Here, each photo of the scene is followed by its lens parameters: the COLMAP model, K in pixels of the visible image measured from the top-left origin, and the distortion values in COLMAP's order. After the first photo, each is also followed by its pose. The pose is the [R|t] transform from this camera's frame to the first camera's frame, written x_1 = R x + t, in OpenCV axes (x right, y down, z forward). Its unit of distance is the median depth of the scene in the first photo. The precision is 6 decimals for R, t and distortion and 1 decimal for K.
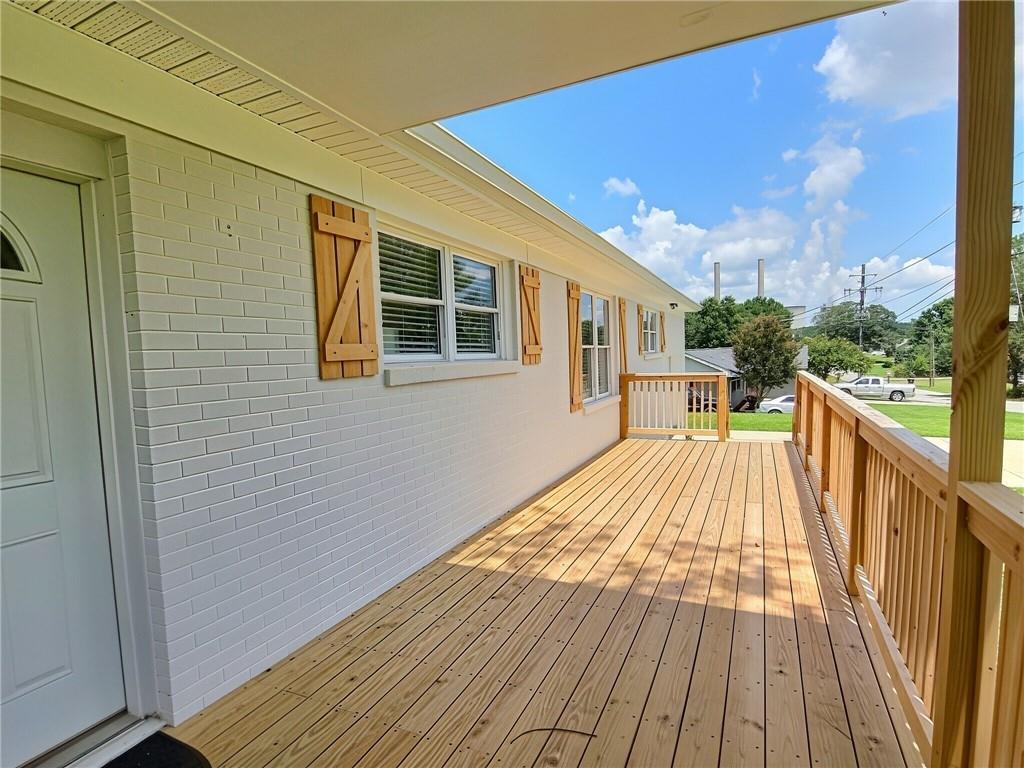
lens RADIAL K [[521.9, 0, 513.6], [0, 521.9, 384.4], [0, 0, 1]] dist [0.002403, 0.002491]
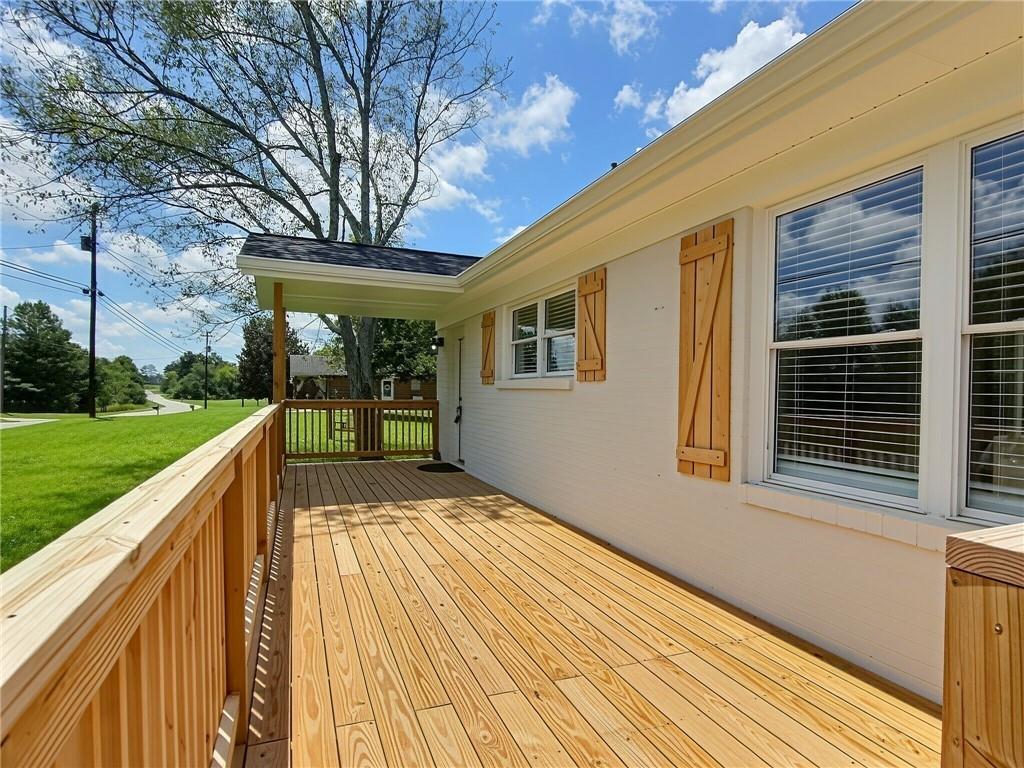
lens RADIAL K [[521.9, 0, 515.6], [0, 521.9, 389.2], [0, 0, 1]] dist [0.002403, 0.002491]
pose [[-0.672871, 0.020568, -0.739474, 1.052489], [-0.028957, 0.998115, 0.054111, -0.095838], [0.739193, 0.057823, -0.671007, 2.061354]]
